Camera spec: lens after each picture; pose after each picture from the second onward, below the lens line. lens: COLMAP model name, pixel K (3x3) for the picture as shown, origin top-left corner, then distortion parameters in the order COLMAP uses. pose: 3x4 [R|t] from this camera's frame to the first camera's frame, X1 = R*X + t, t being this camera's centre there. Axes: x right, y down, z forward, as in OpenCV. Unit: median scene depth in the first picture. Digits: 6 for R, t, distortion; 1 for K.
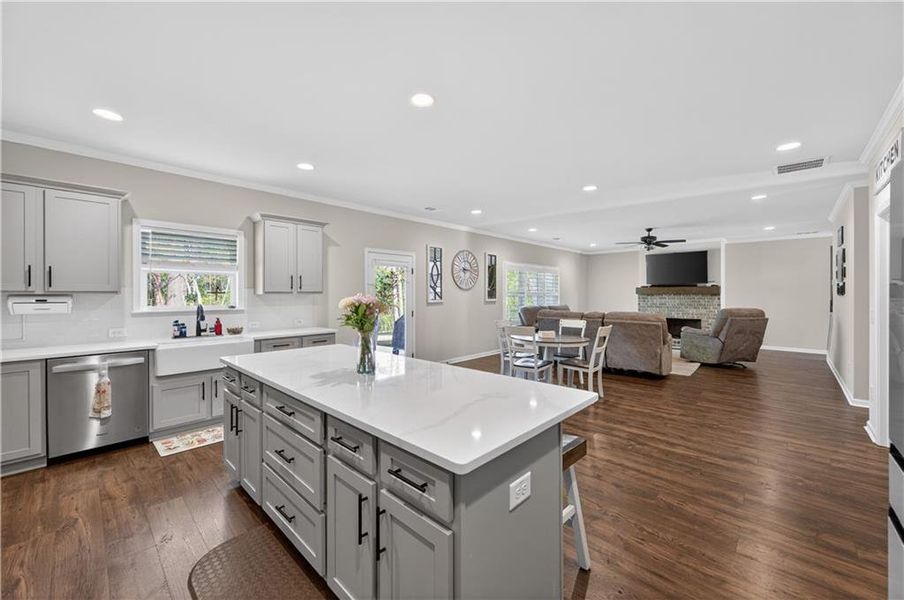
lens RADIAL K [[353.3, 0, 451.7], [0, 353.3, 294.7], [0, 0, 1]] dist [0.003563, 0.000106]
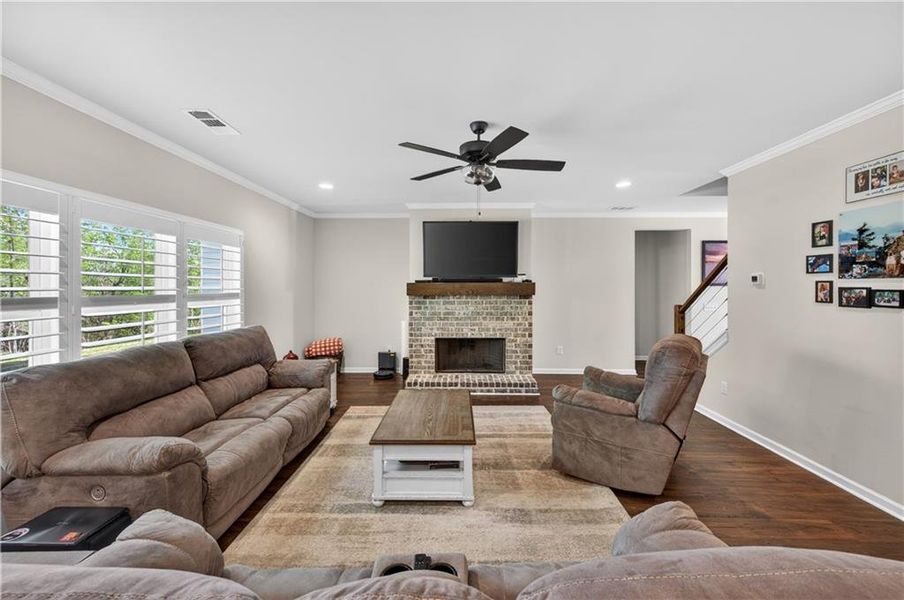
lens RADIAL K [[353.3, 0, 451.7], [0, 353.3, 294.7], [0, 0, 1]] dist [0.003563, 0.000106]
pose [[0.742850, -0.016982, 0.669242, 0.514068], [0.001251, 0.999712, 0.023979, -0.035482], [-0.669456, -0.016975, 0.742657, 1.318214]]
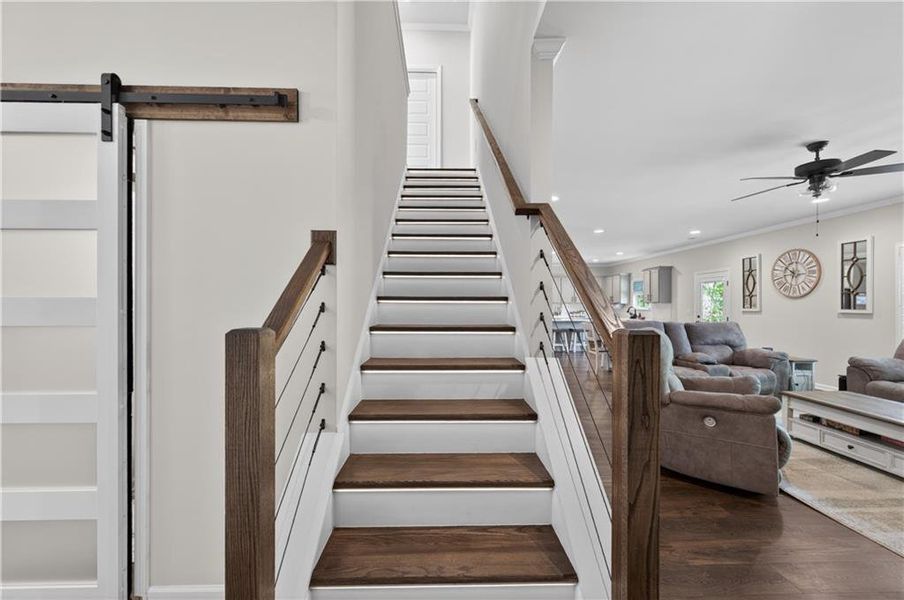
lens RADIAL K [[357.2, 0, 448.7], [0, 357.2, 303.3], [0, 0, 1]] dist [0.000354, -0.000129]
pose [[-0.710905, -0.003160, -0.703281, 2.022013], [-0.003578, 0.999993, -0.000877, 0.005178], [0.703279, 0.001893, -0.710912, 1.739085]]
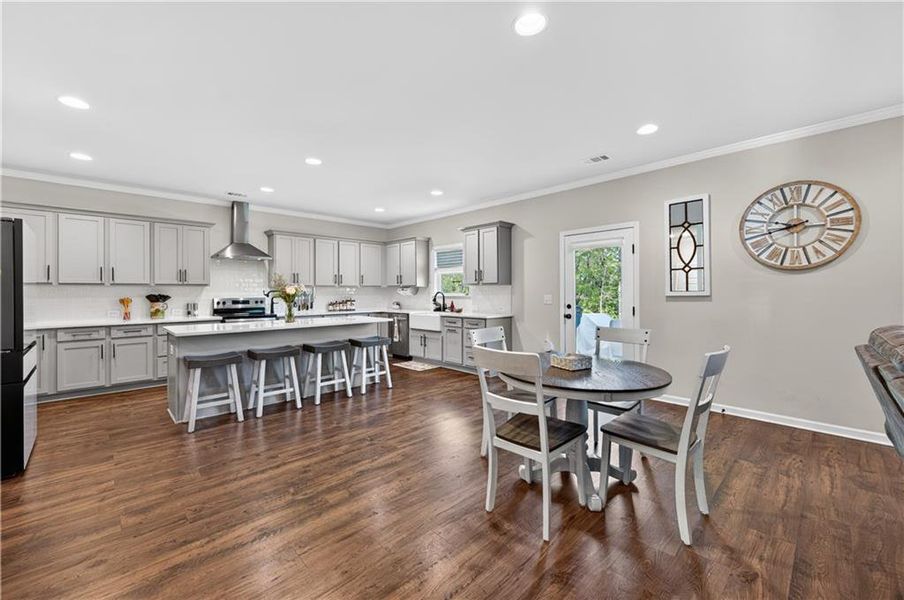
lens RADIAL K [[366.9, 0, 449.0], [0, 366.9, 288.7], [0, 0, 1]] dist [0.005553, -0.000231]
pose [[-0.046926, -0.007429, -0.998871, 0.899454], [0.003672, 0.999964, -0.007610, 0.021121], [0.998892, -0.004025, -0.046897, 0.984617]]
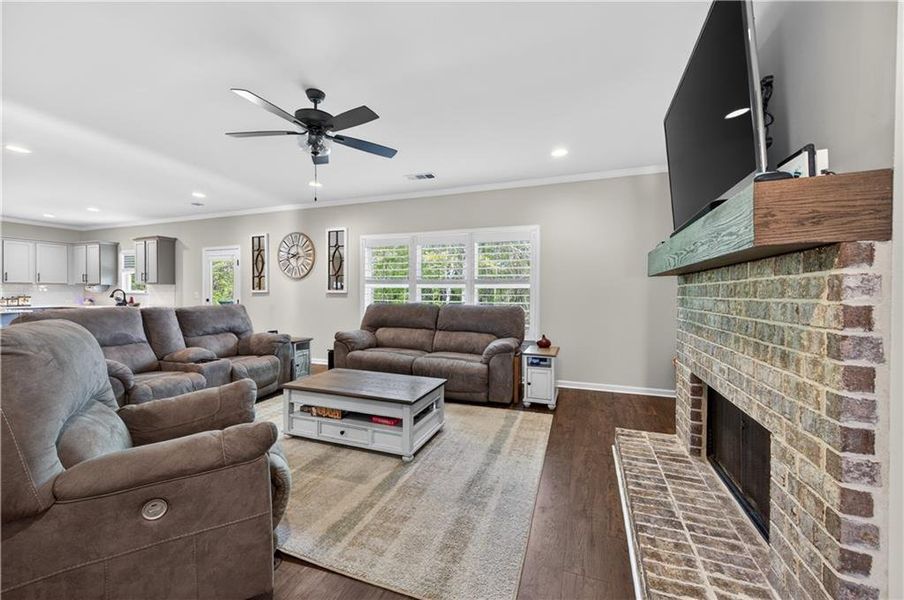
lens RADIAL K [[353.3, 0, 451.7], [0, 353.3, 294.7], [0, 0, 1]] dist [0.003563, 0.000106]
pose [[0.381811, 0.010412, -0.924182, 1.647058], [-0.005325, 0.999945, 0.009066, 0.024601], [0.924225, 0.001460, 0.381845, 1.733552]]
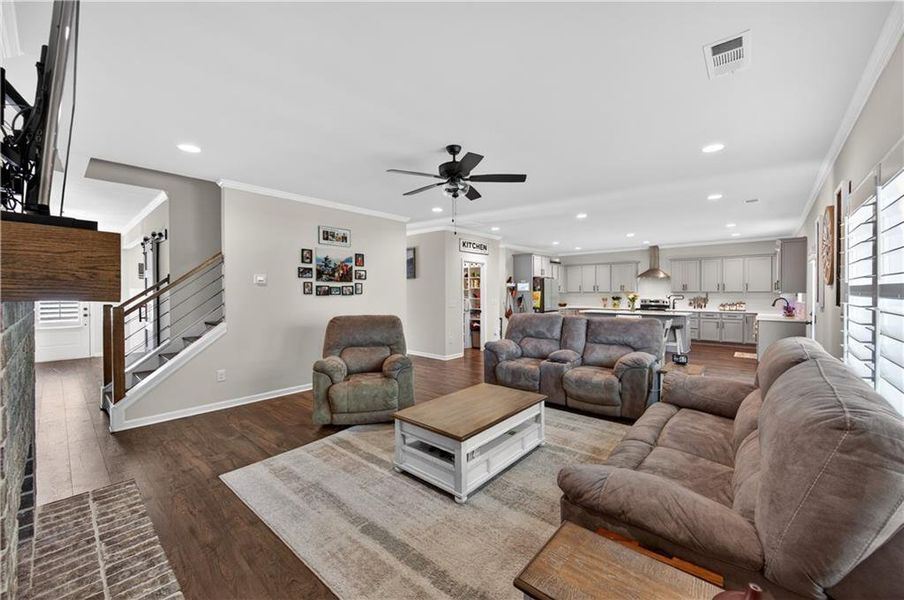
lens RADIAL K [[353.3, 0, 451.7], [0, 353.3, 294.7], [0, 0, 1]] dist [0.003563, 0.000106]
pose [[-0.999583, 0.001634, -0.028829, 0.999592], [0.001379, 0.999960, 0.008860, -0.012097], [0.028842, 0.008817, -0.999545, 2.524078]]
